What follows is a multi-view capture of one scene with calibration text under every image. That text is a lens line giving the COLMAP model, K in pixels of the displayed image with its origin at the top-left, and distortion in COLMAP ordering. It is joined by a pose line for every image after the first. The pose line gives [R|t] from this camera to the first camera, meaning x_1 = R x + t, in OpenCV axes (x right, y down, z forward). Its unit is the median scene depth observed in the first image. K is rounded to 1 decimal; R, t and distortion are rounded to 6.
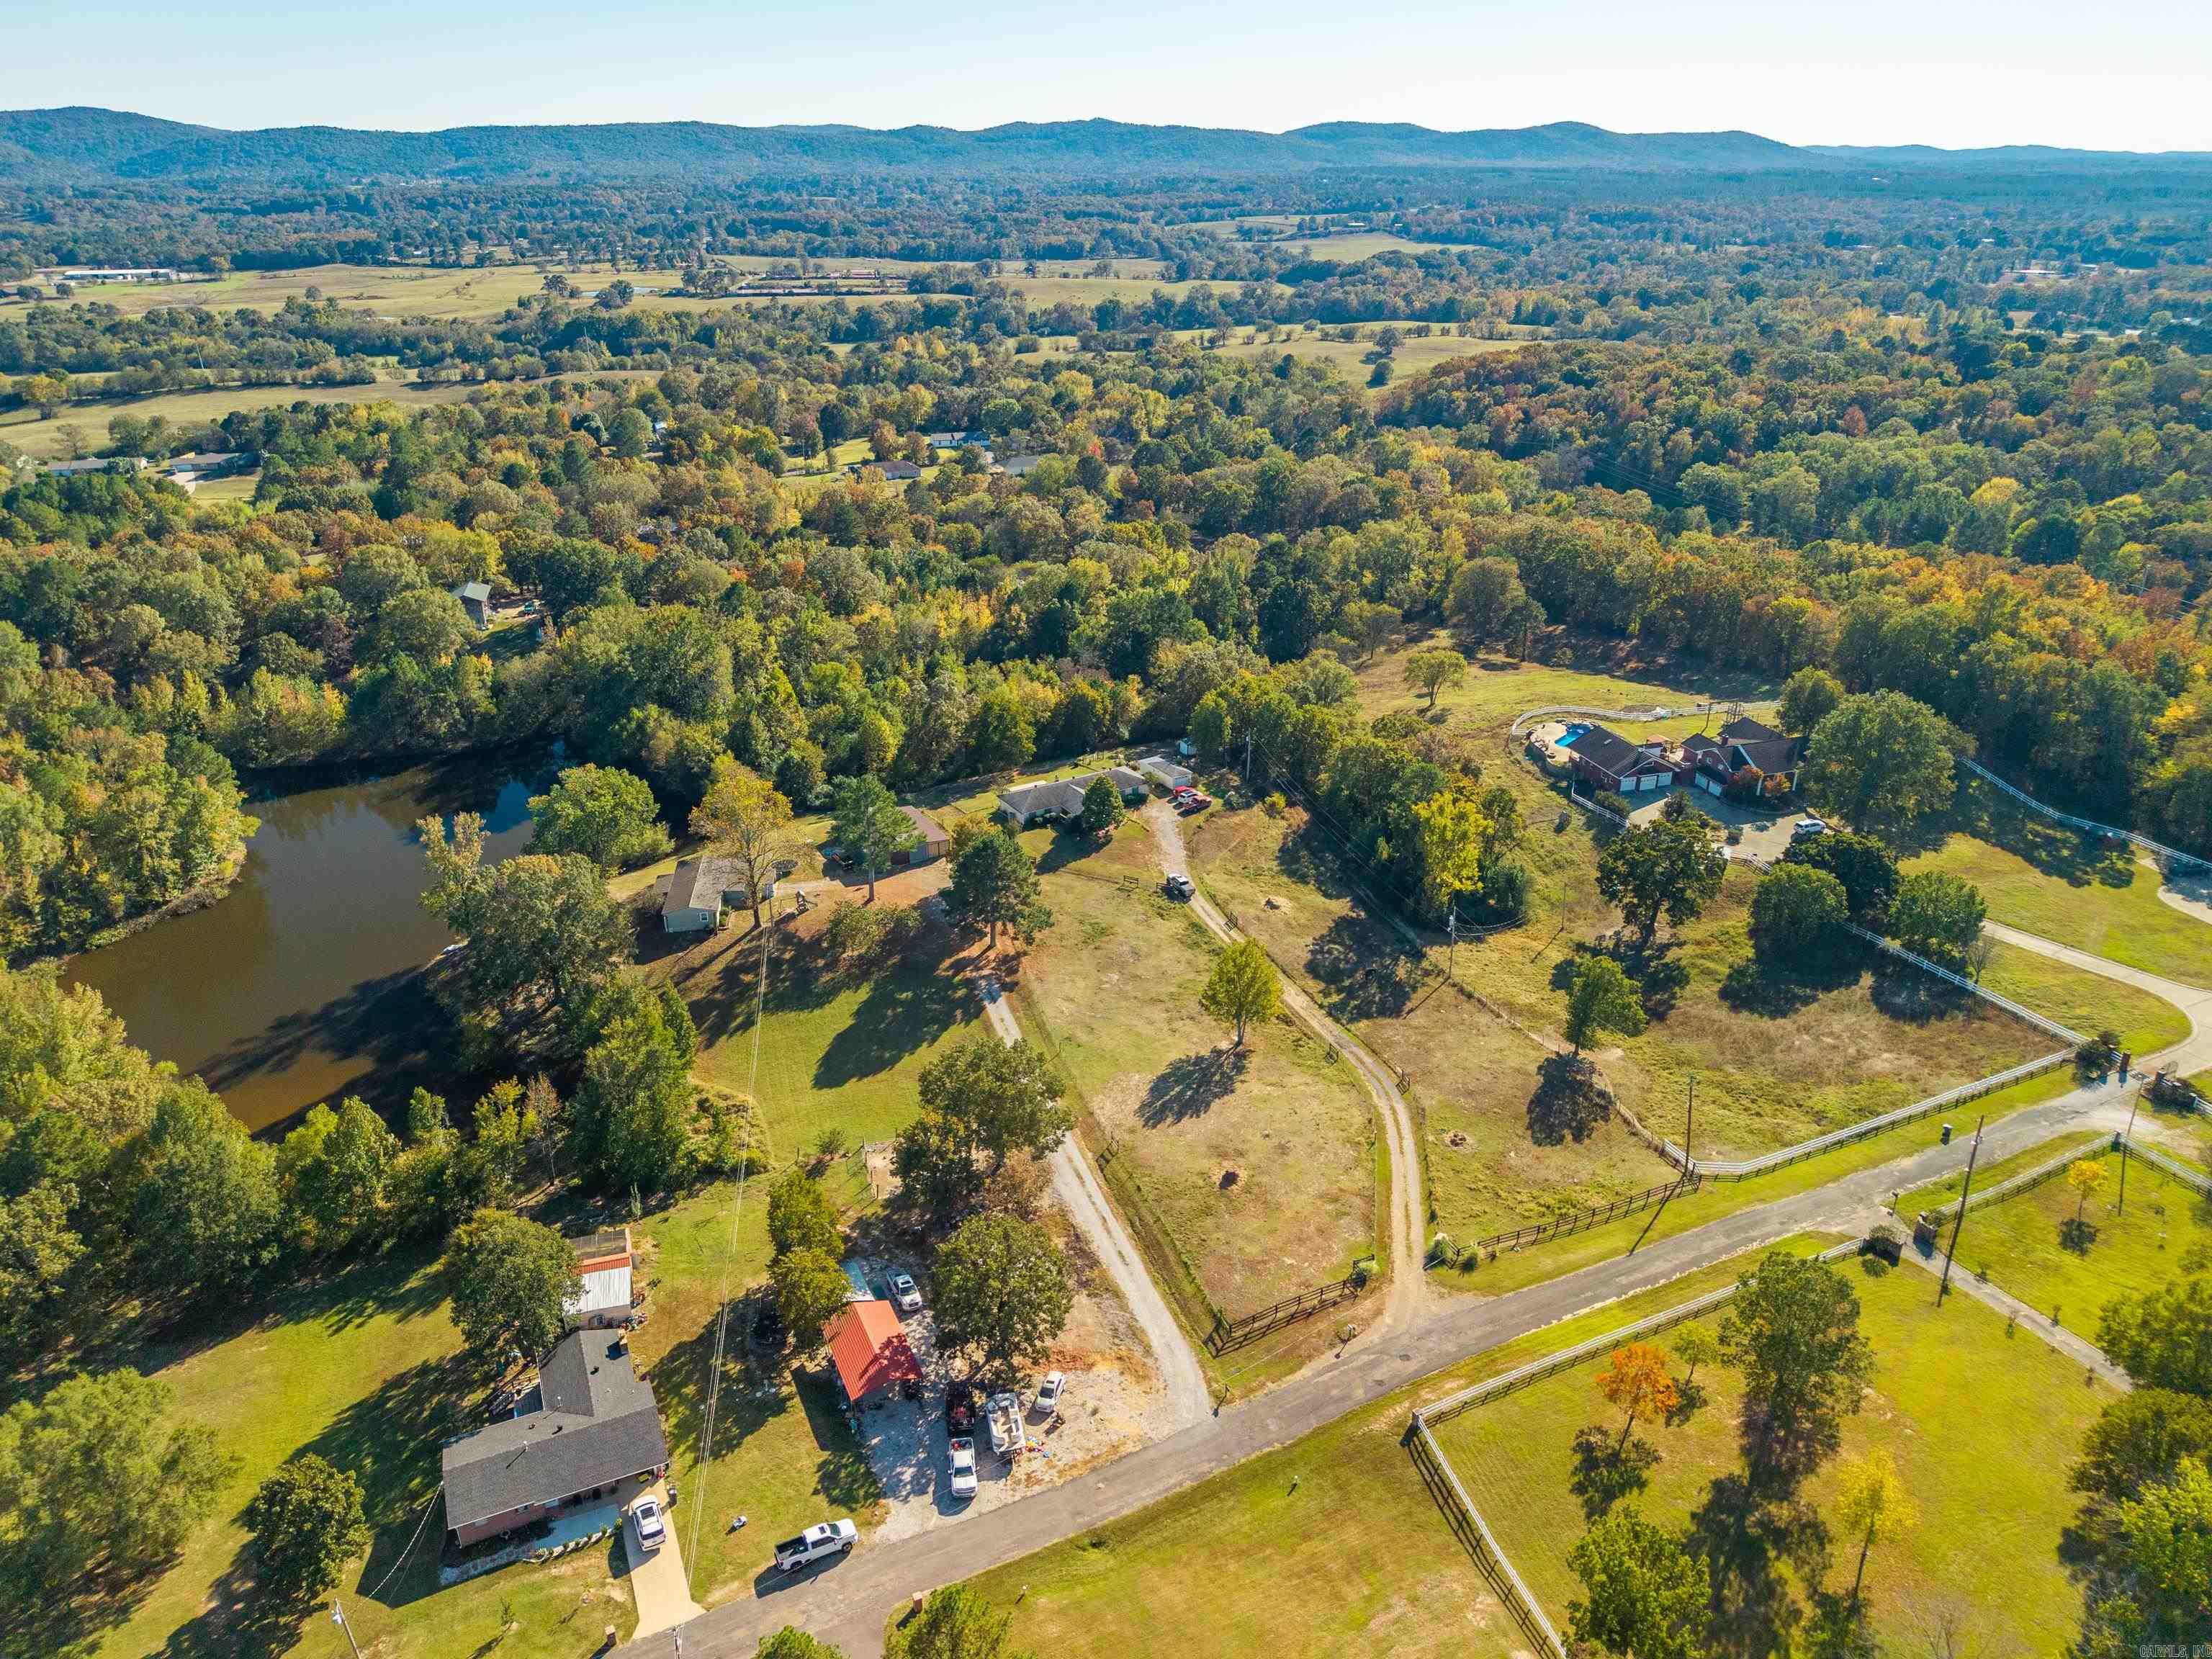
lens RADIAL K [[1484.9, 0, 1065.2], [0, 1484.9, 791.7], [0, 0, 1]] dist [0.008868, -0.001416]
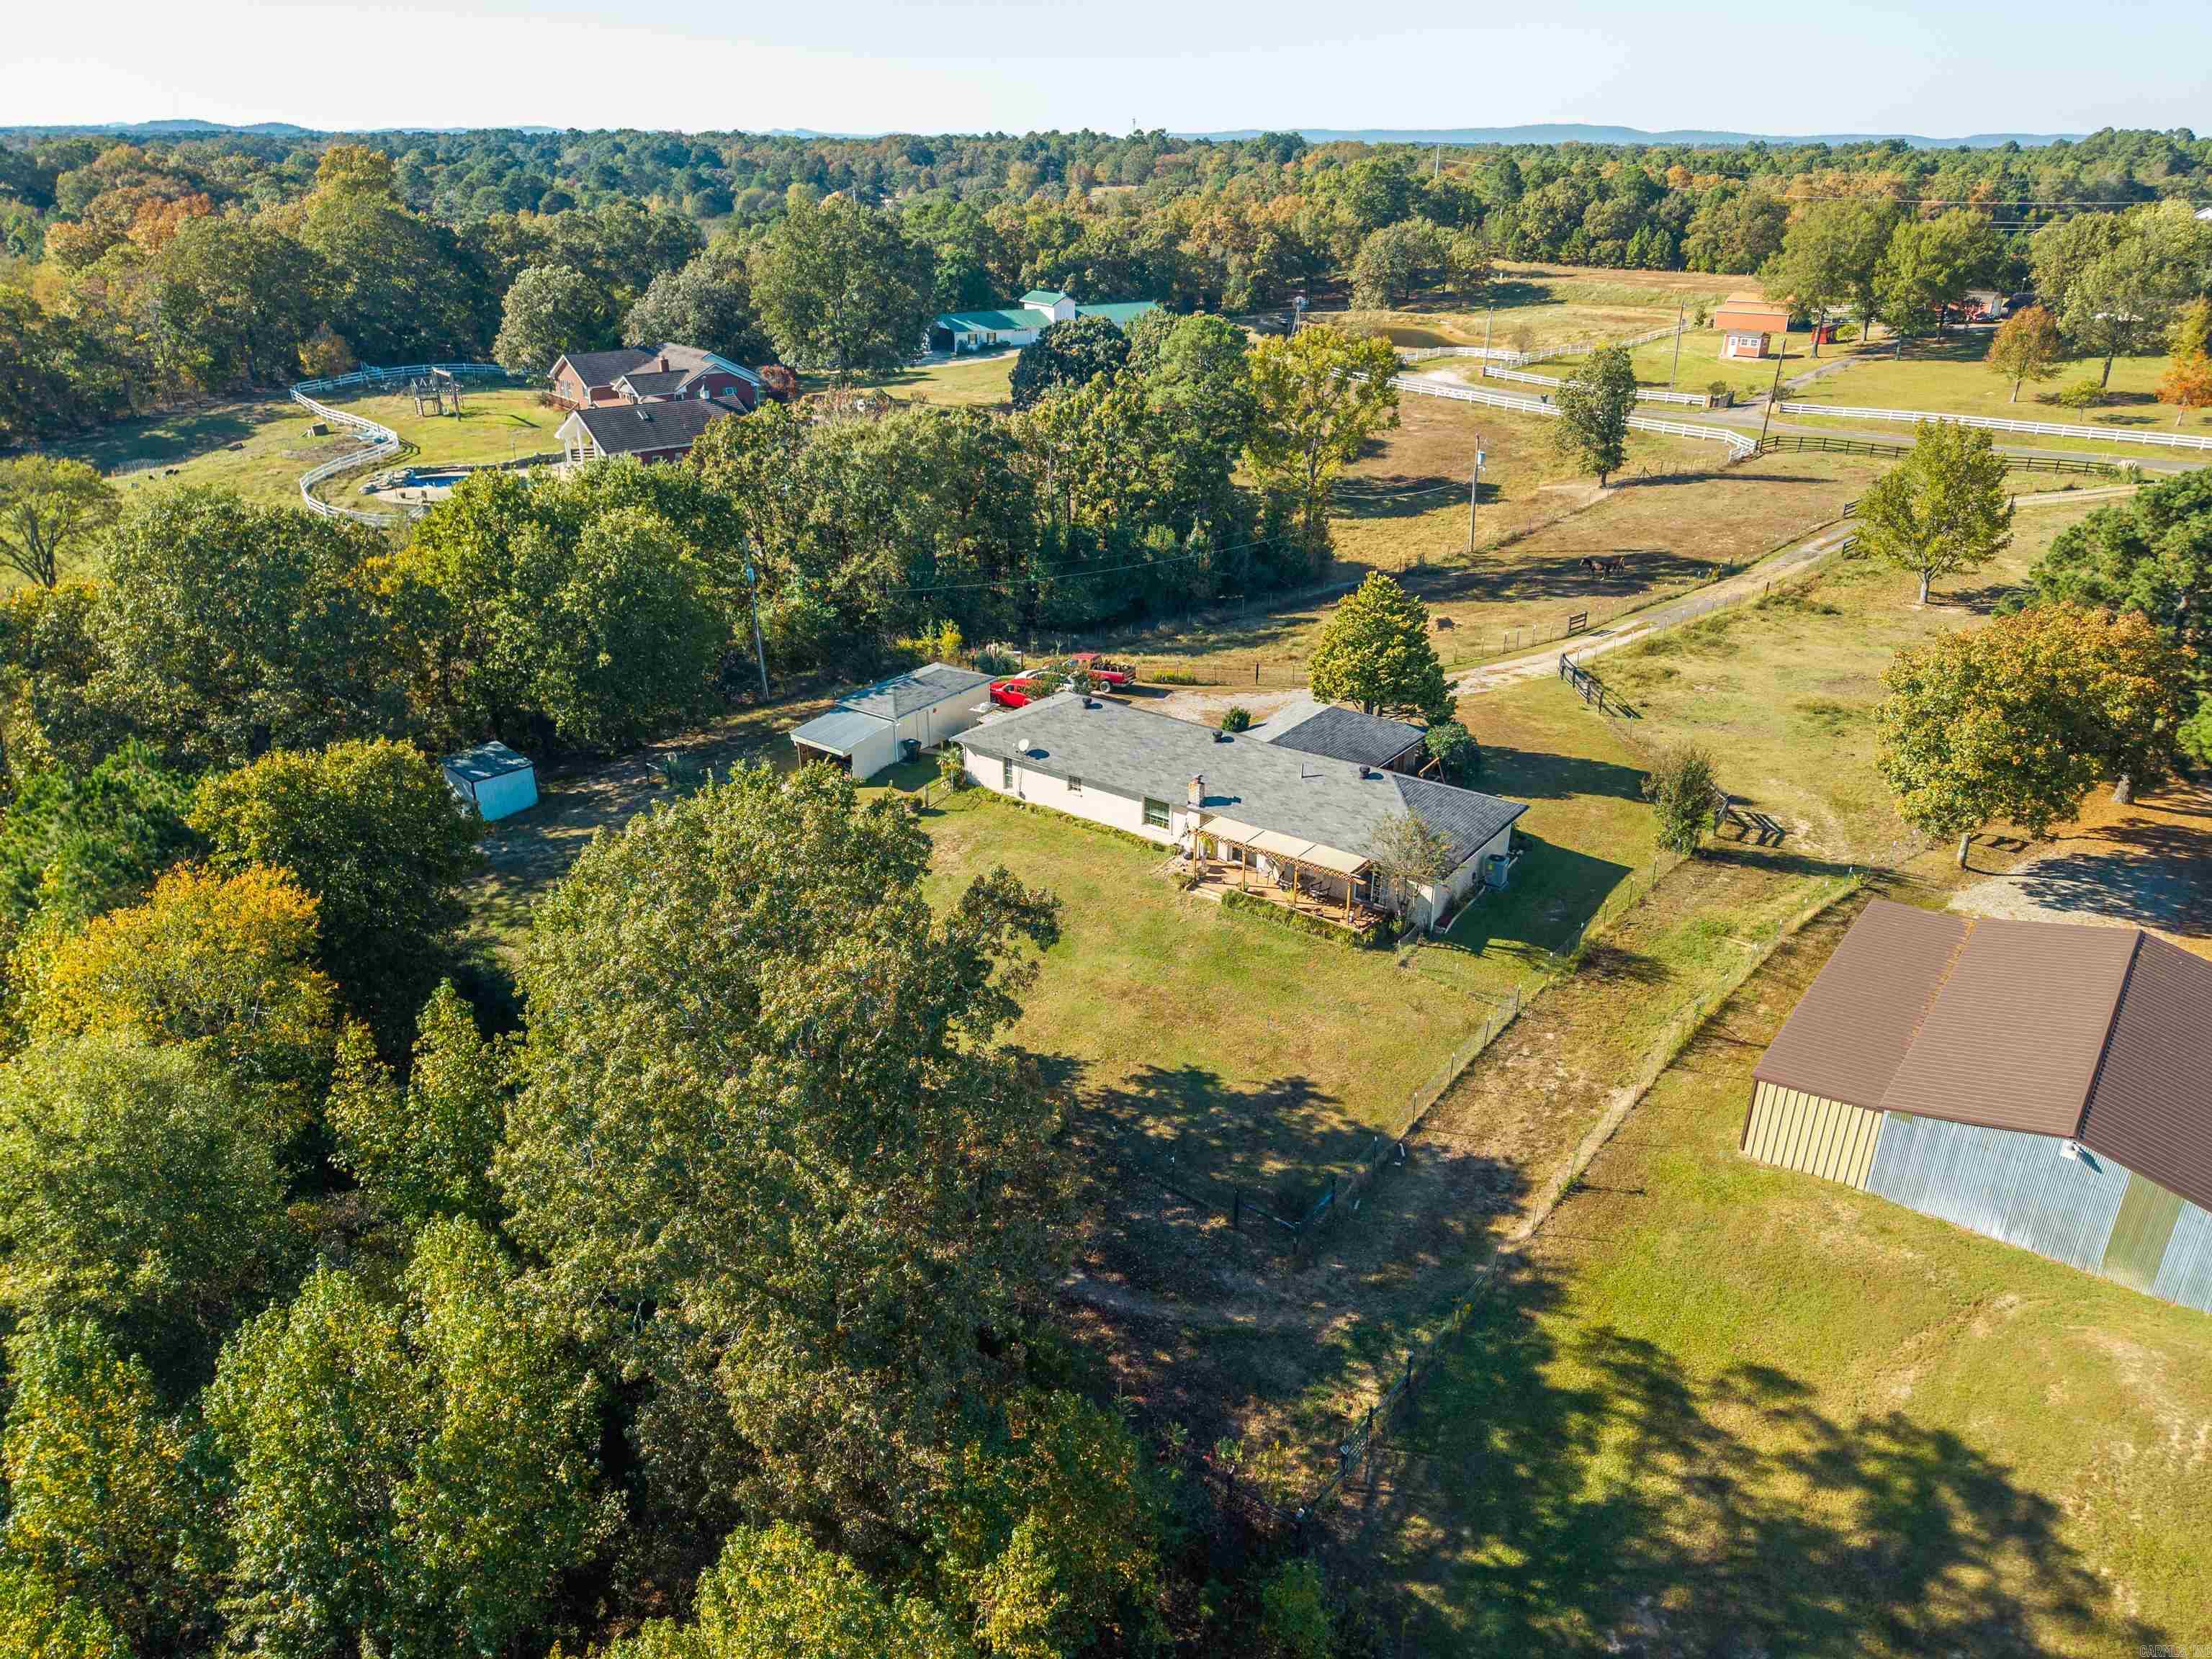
lens RADIAL K [[1499.1, 0, 1109.0], [0, 1499.1, 796.1], [0, 0, 1]] dist [0.020200, -0.037213]
pose [[-0.400164, -0.357114, 0.844001, -0.220950], [0.356361, 0.787839, 0.502311, -0.145828], [-0.844320, 0.501776, -0.188003, 1.082895]]
